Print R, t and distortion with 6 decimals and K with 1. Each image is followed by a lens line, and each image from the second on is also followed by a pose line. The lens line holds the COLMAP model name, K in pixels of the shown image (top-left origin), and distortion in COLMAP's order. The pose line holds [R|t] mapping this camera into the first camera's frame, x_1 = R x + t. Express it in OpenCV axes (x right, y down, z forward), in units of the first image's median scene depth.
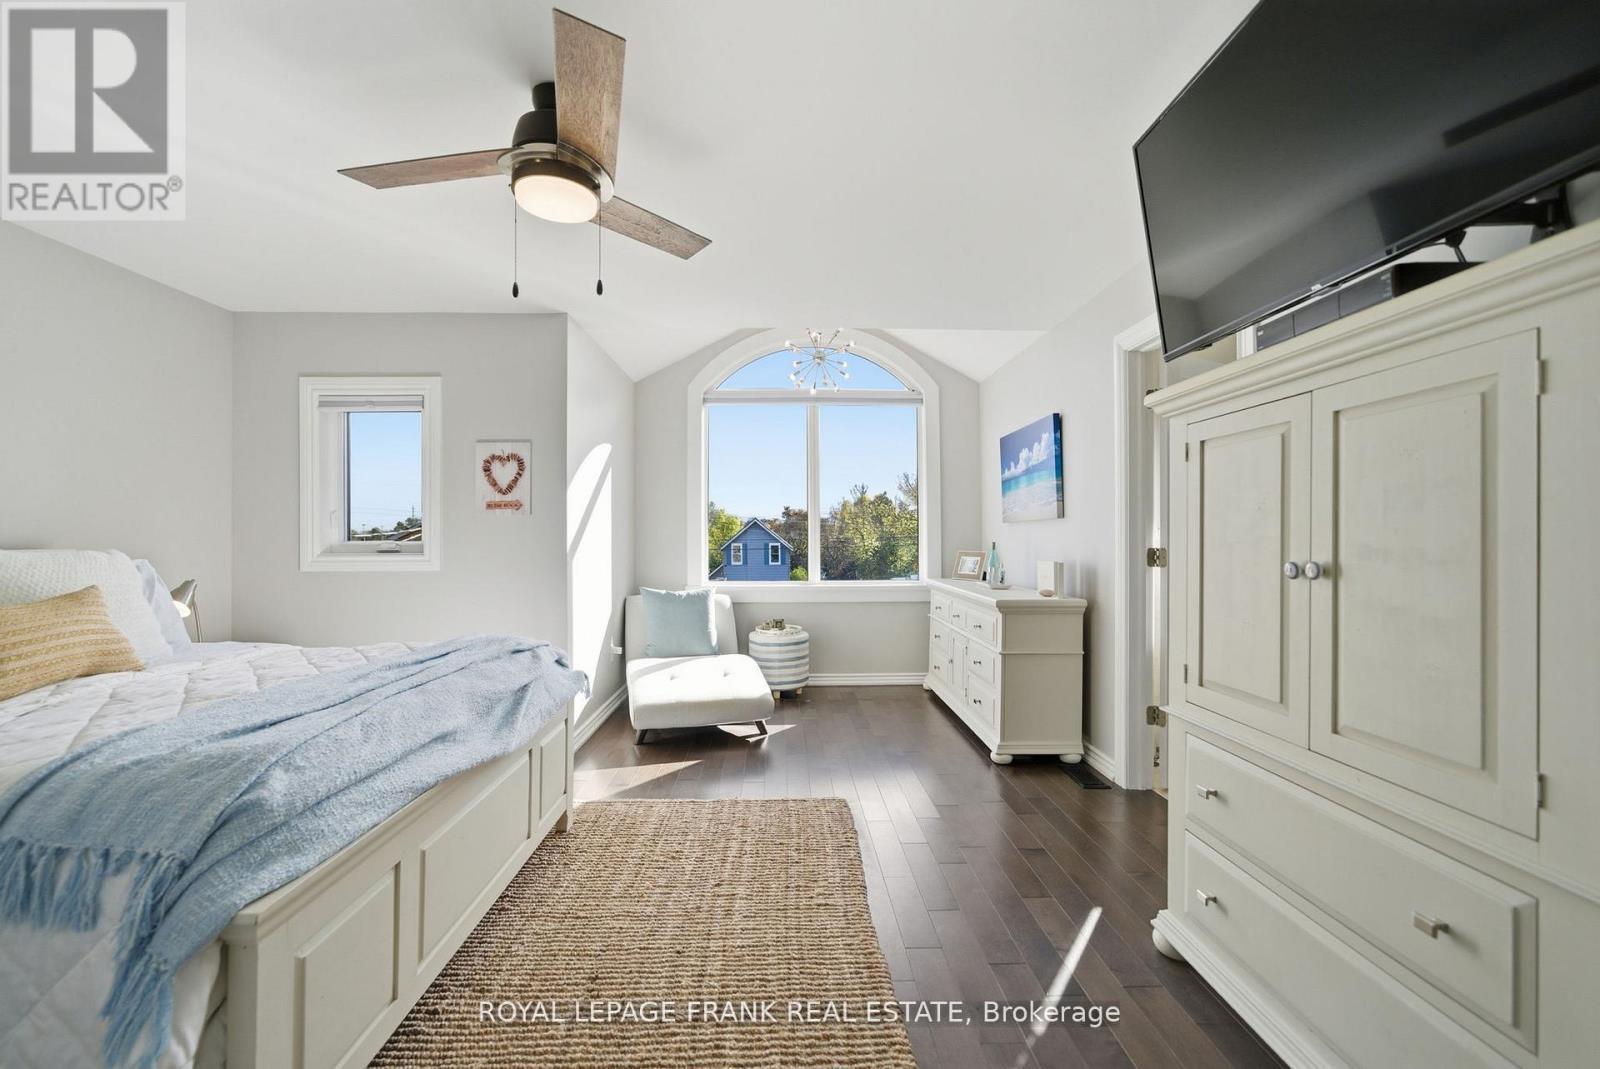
lens RADIAL K [[634.2, 0, 790.5], [0, 634.2, 534.4], [0, 0, 1]] dist [-0.006753, 0.002341]
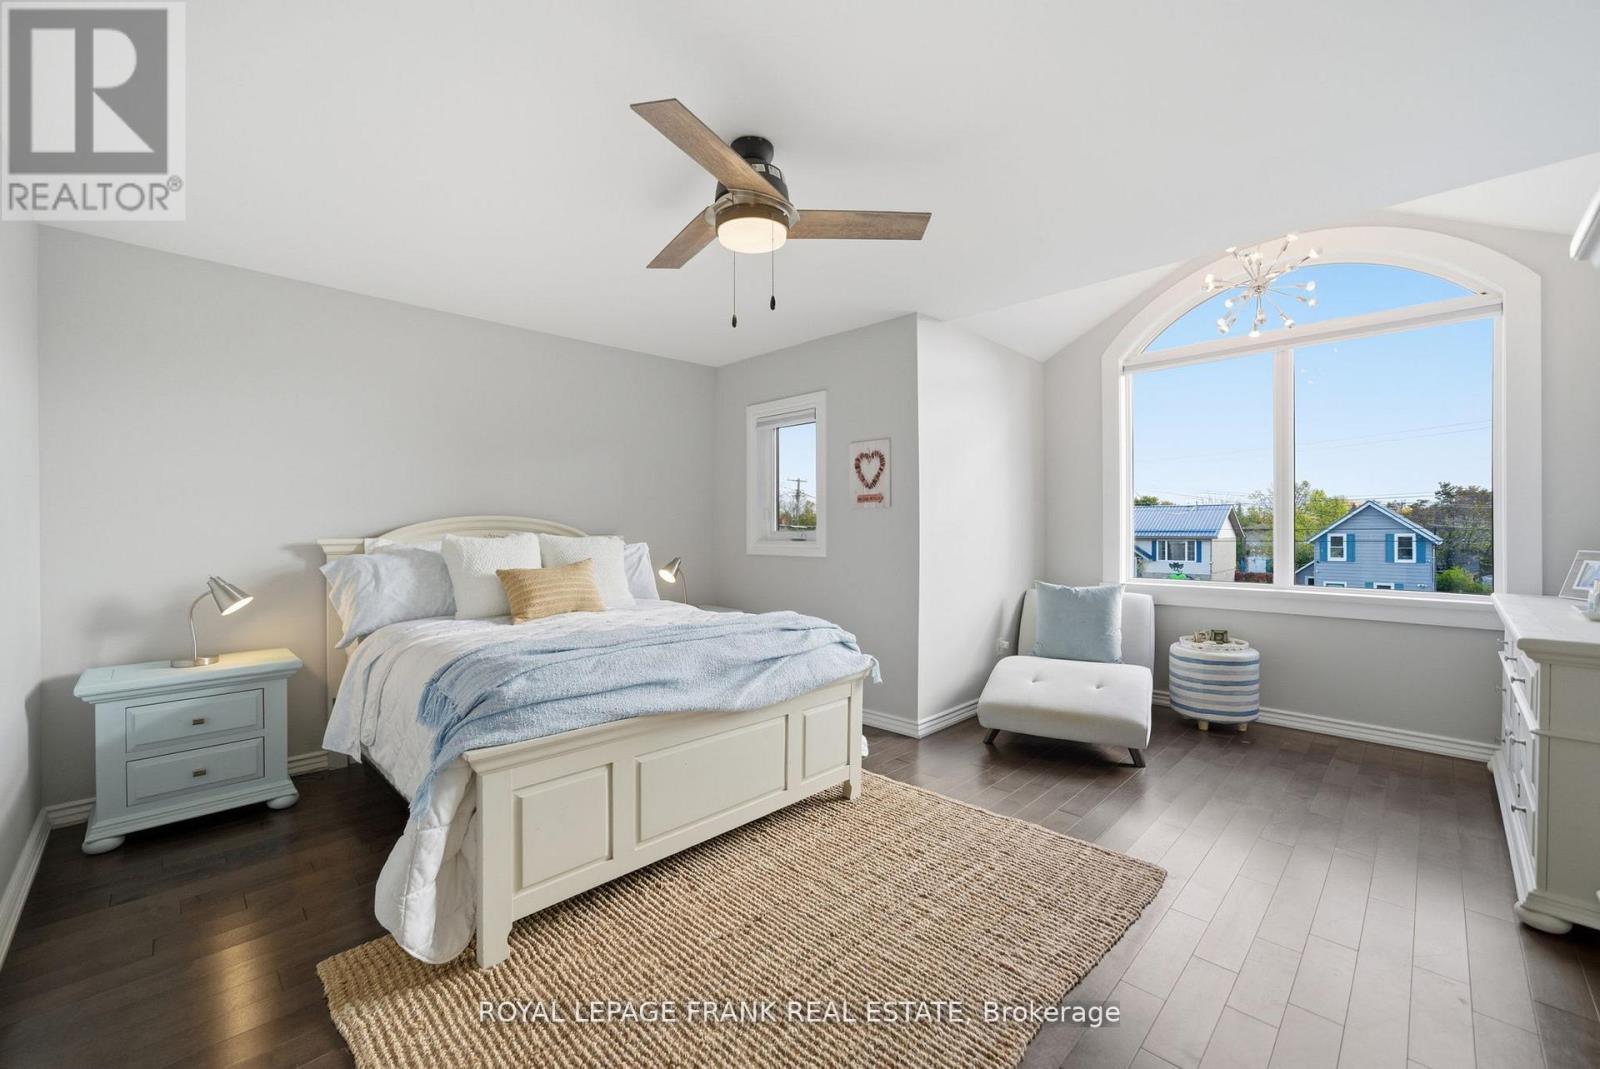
lens RADIAL K [[640.1, 0, 789.2], [0, 640.1, 528.2], [0, 0, 1]] dist [-0.056586, 0.034776]
pose [[0.693536, 0.002349, -0.720419, 0.348827], [0.004103, 0.999966, 0.007211, -0.003351], [0.720411, -0.007957, 0.693502, 0.171229]]
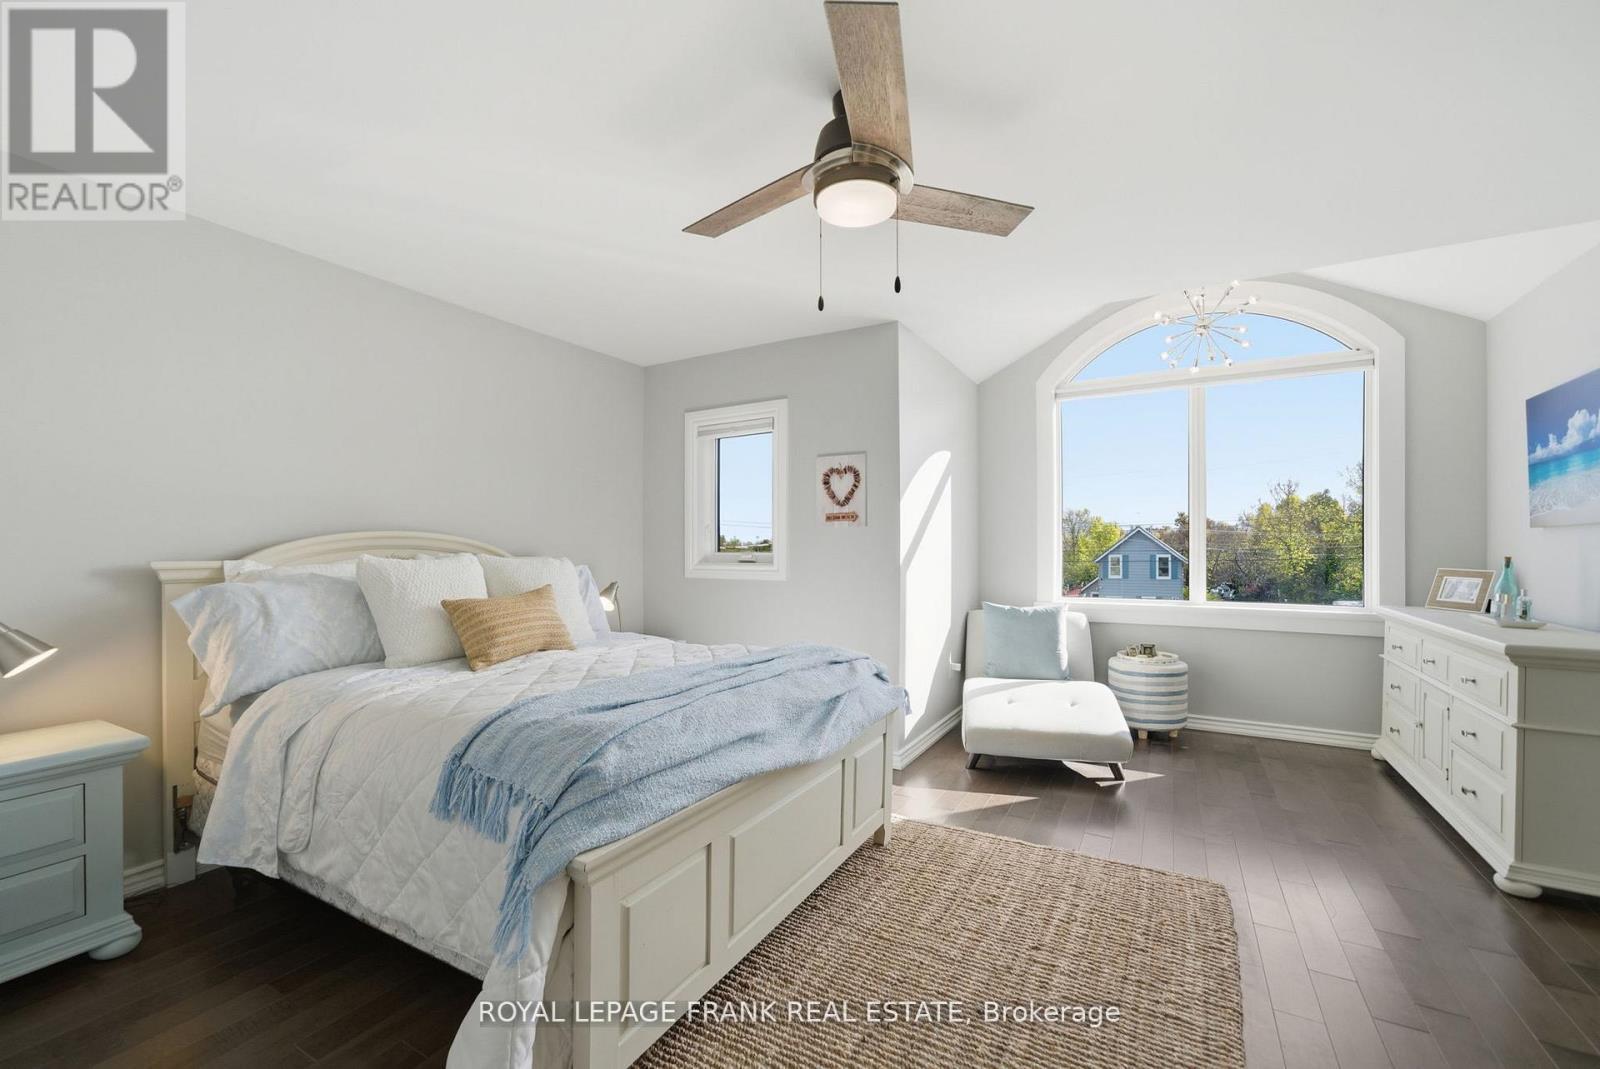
lens RADIAL K [[653.3, 0, 793.4], [0, 653.3, 549.8], [0, 0, 1]] dist [-0.032954, 0.014343]
pose [[0.855378, 0.004878, -0.517982, 0.046875], [-0.000280, 0.999960, 0.008955, -0.001895], [0.518005, -0.007515, 0.855345, 0.059791]]
